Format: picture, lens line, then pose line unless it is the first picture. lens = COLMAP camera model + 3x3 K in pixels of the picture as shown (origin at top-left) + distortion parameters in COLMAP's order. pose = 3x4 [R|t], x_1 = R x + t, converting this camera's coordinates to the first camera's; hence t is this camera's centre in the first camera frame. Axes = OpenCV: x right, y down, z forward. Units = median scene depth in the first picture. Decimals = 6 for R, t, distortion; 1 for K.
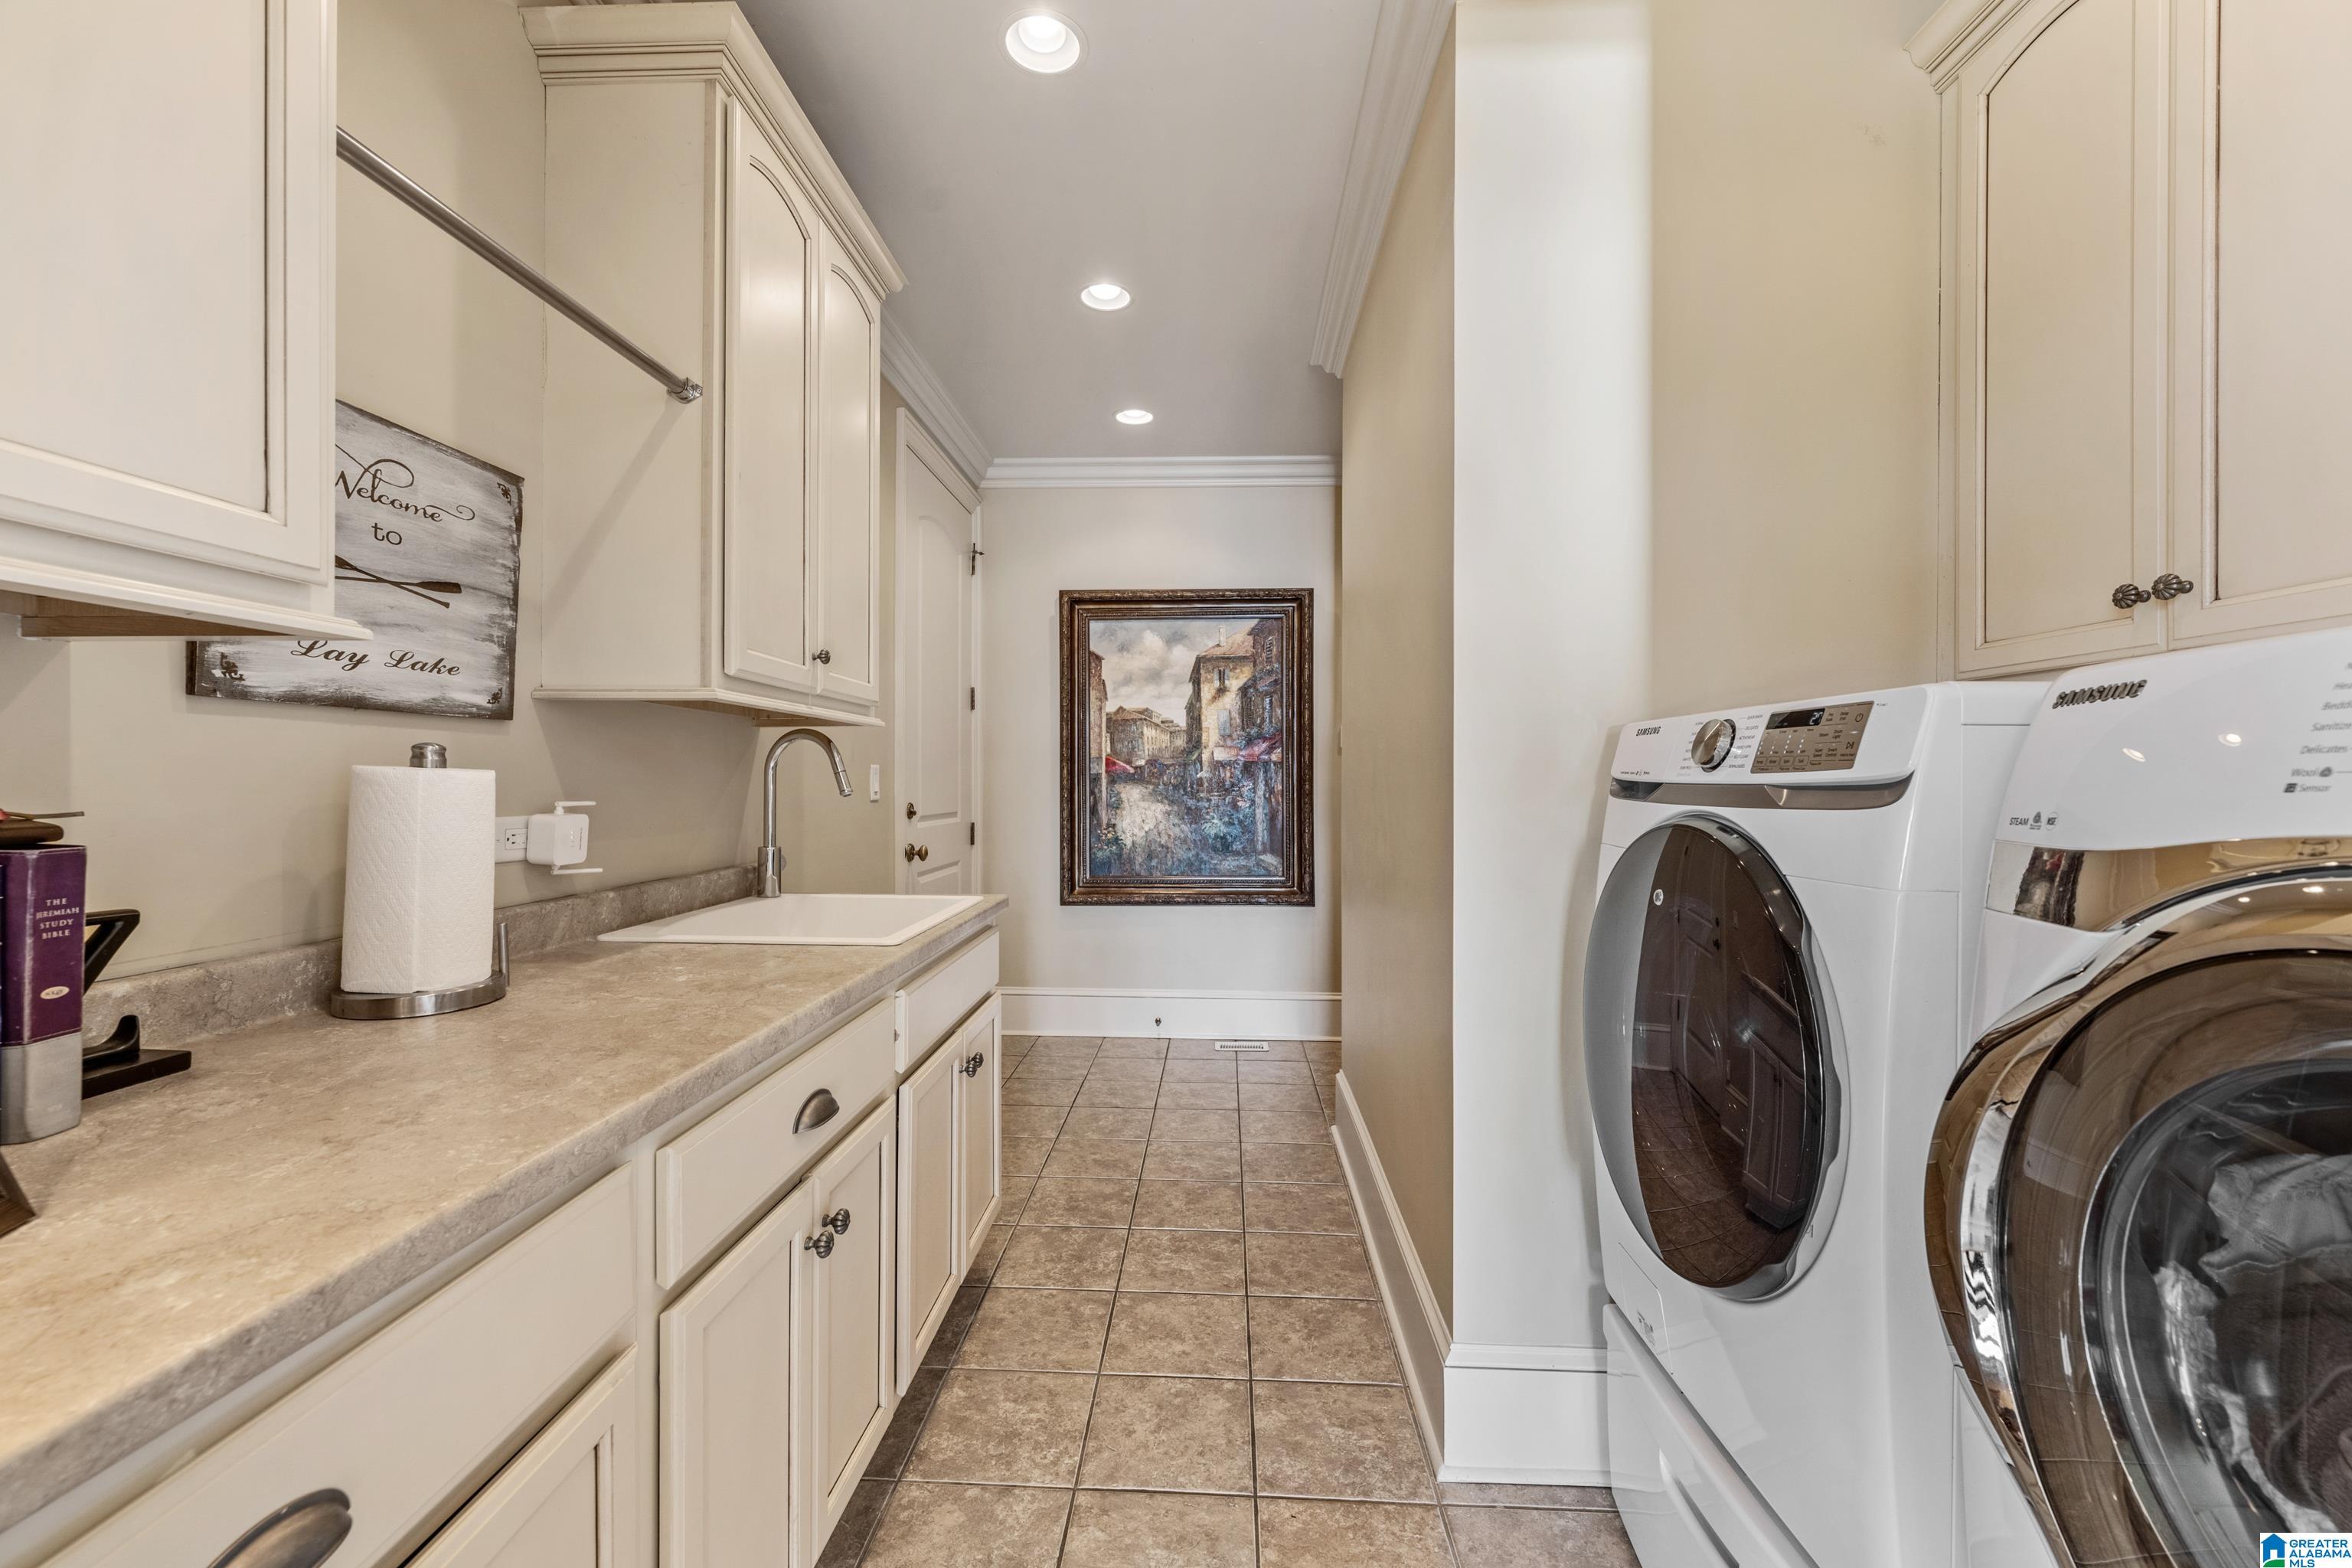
lens RADIAL K [[936.2, 0, 1179.6], [0, 936.2, 780.1], [0, 0, 1]] dist [0.002633, 0.000233]
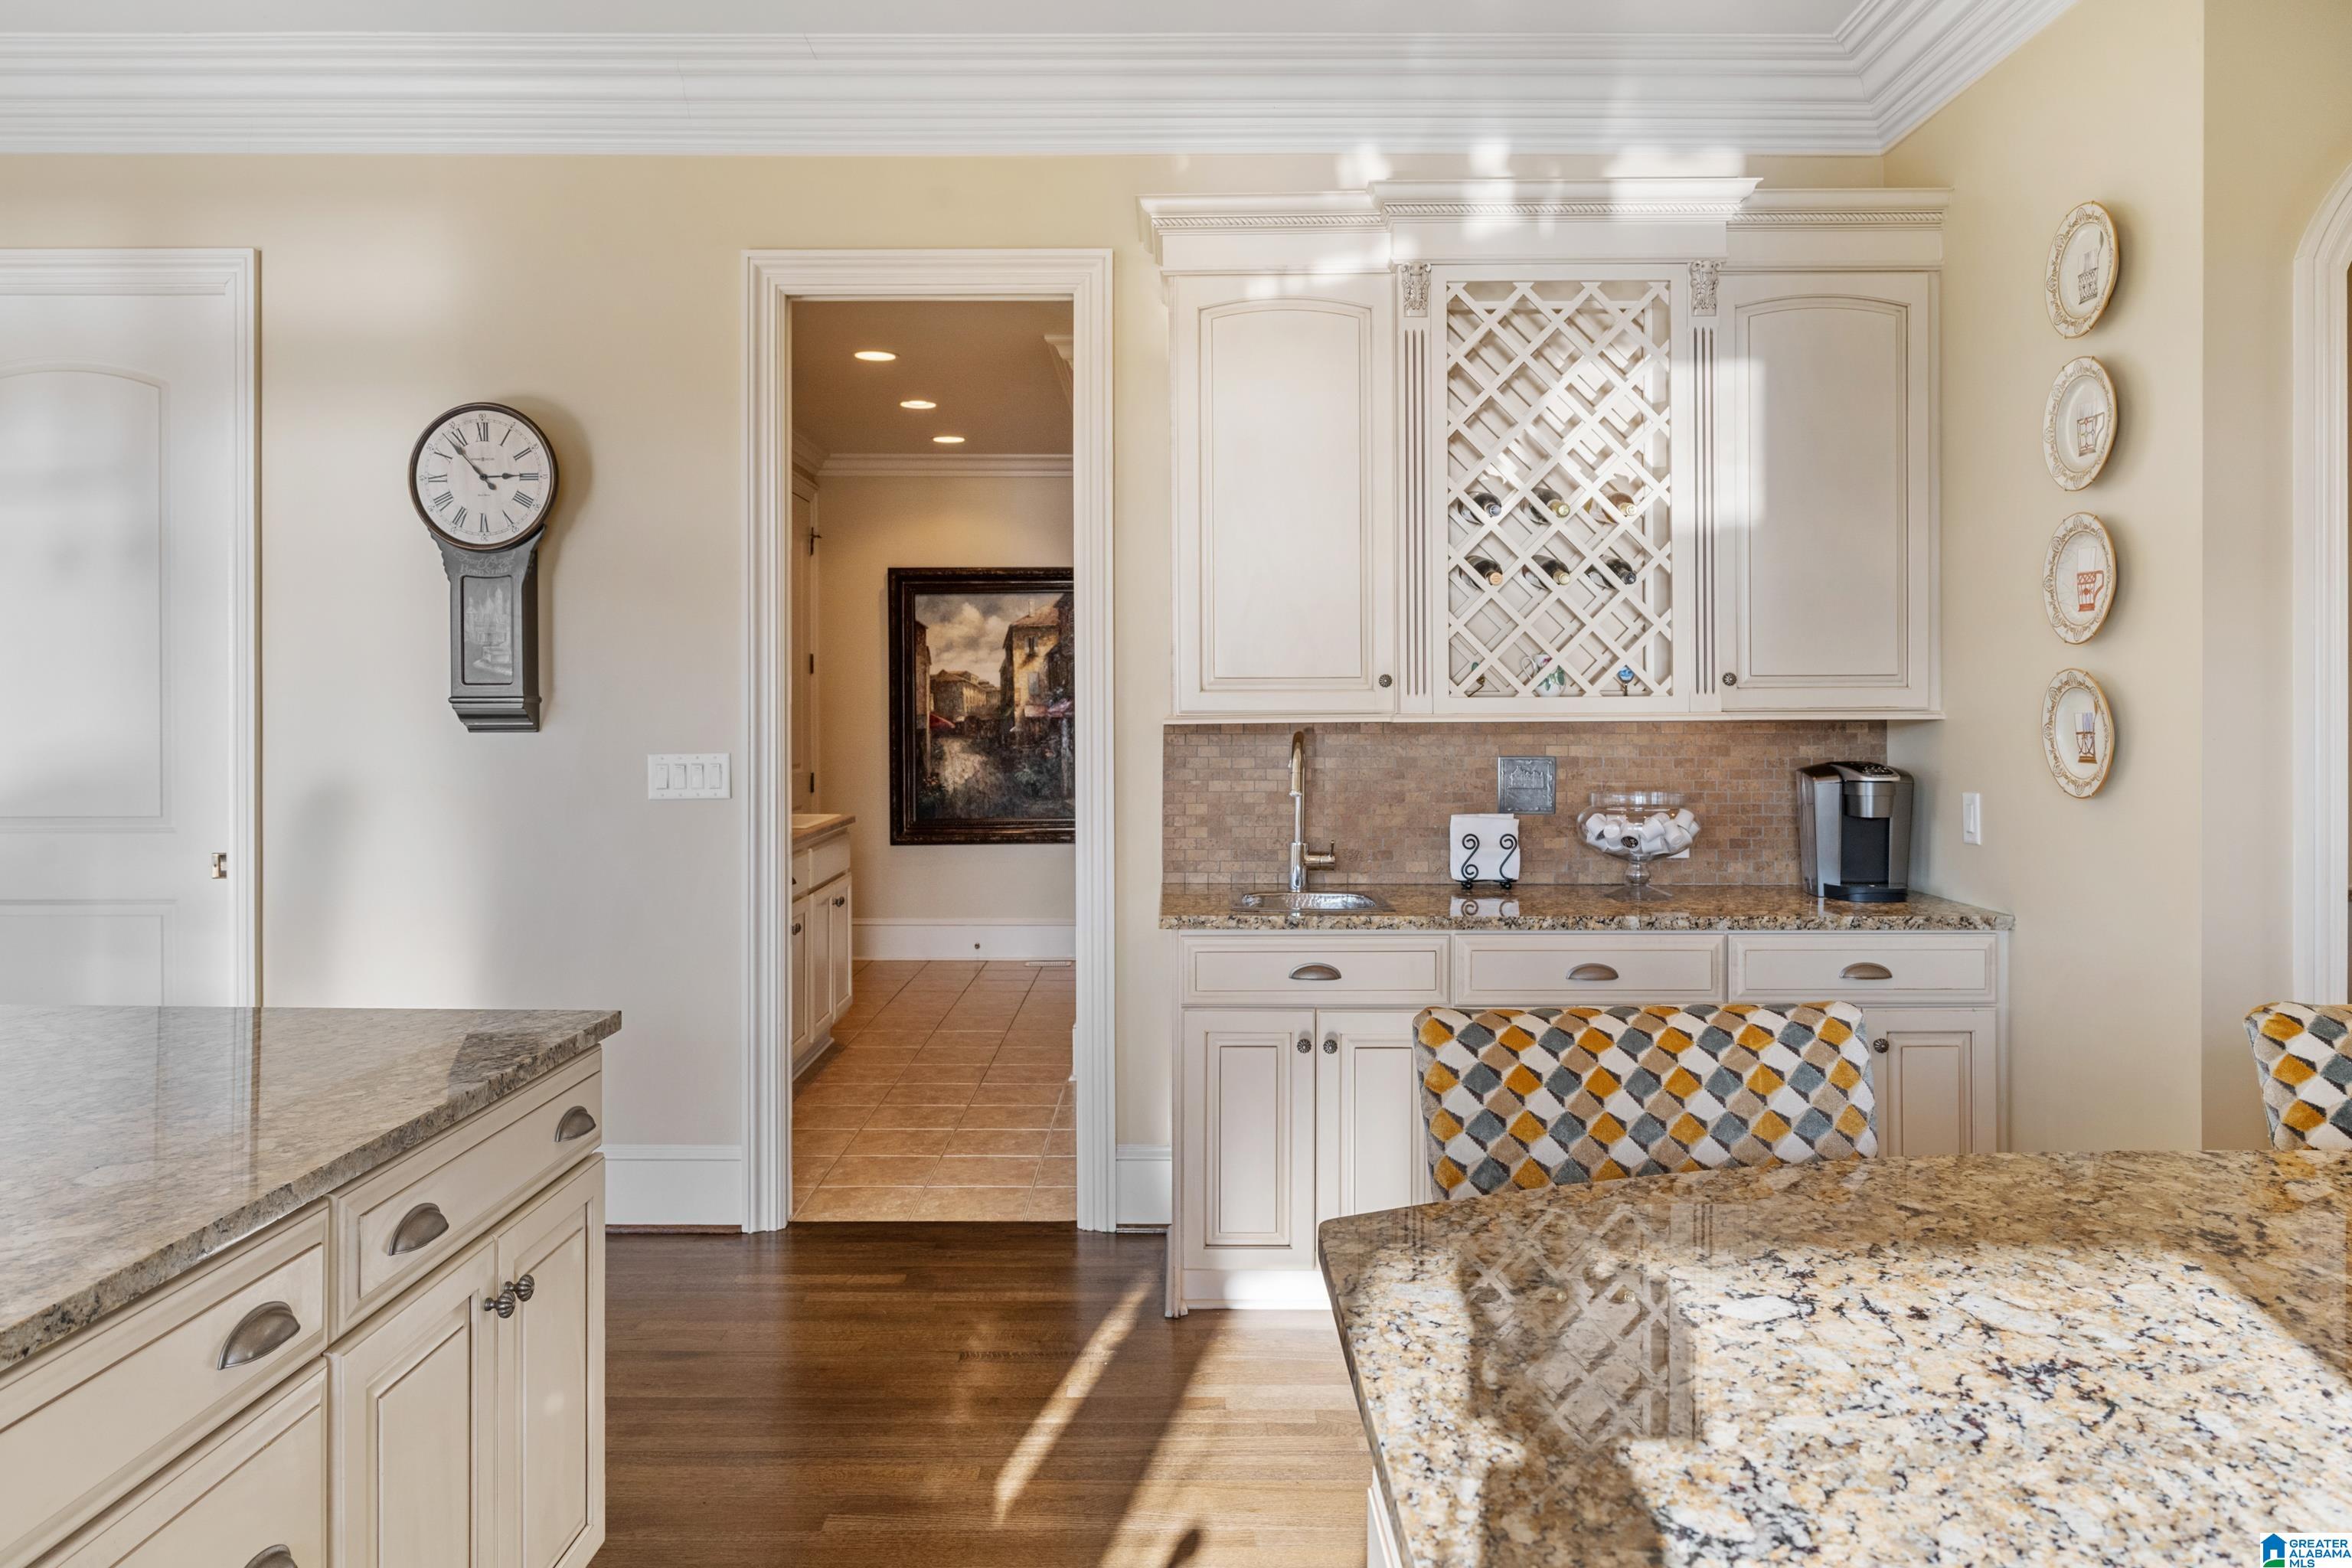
lens RADIAL K [[1584.7, 0, 1167.2], [0, 1584.7, 724.4], [0, 0, 1]] dist [-0.001019, -0.000116]
pose [[0.998952, -0.005855, 0.045386, 0.122539], [0.006079, 0.999970, -0.004808, -0.001496], [-0.045356, 0.005079, 0.998958, -0.944176]]
